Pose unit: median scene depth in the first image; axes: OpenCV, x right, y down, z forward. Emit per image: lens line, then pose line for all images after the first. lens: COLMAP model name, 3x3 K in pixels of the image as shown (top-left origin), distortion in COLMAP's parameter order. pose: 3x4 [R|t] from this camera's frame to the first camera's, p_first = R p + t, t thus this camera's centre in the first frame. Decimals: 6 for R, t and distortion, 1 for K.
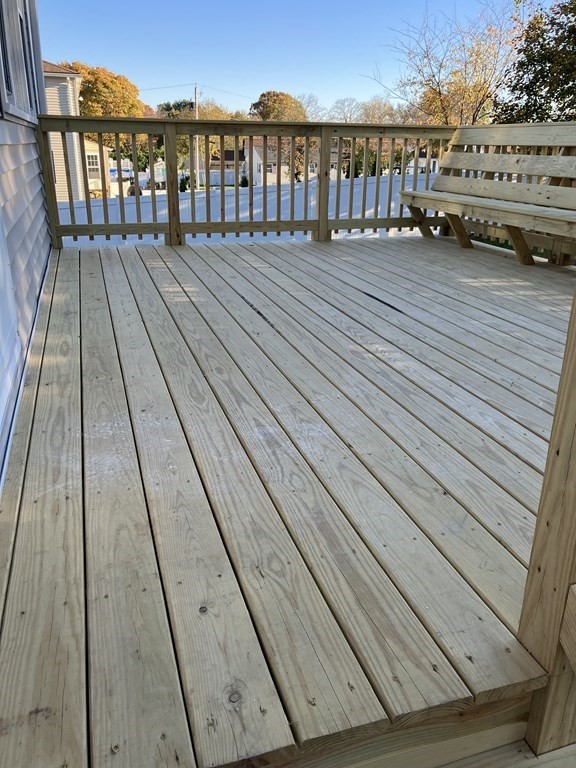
lens RADIAL K [[629.1, 0, 288.0], [0, 629.1, 384.0], [0, 0, 1]] dist [0.014139, 0.001065]
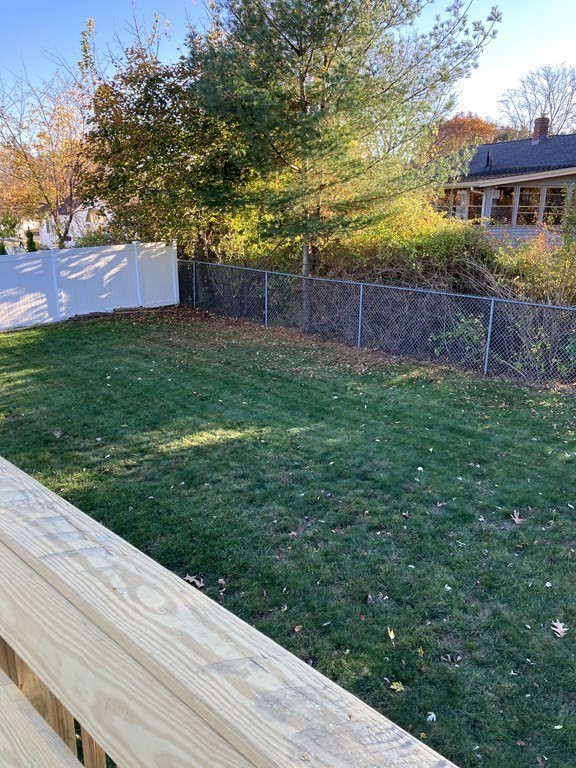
lens RADIAL K [[629.1, 0, 288.0], [0, 629.1, 384.0], [0, 0, 1]] dist [0.014139, 0.001065]
pose [[0.875273, -0.142520, 0.462153, 0.111180], [0.171072, 0.985051, -0.020221, -0.064763], [-0.452362, 0.096760, 0.886570, 0.073889]]
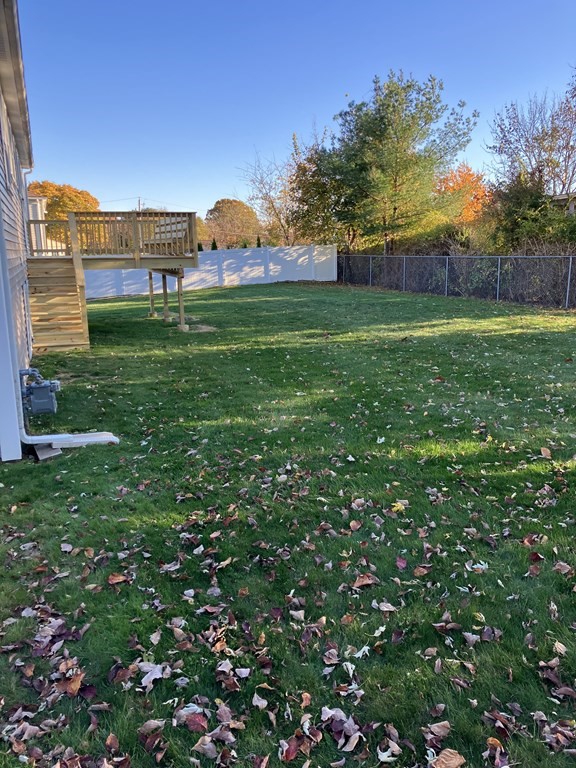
lens RADIAL K [[629.1, 0, 288.0], [0, 629.1, 384.0], [0, 0, 1]] dist [0.014139, 0.001065]
pose [[0.998116, -0.037578, 0.048511, 0.194048], [0.044246, 0.988492, -0.144660, 0.240702], [-0.042517, 0.146534, 0.988291, -0.549543]]
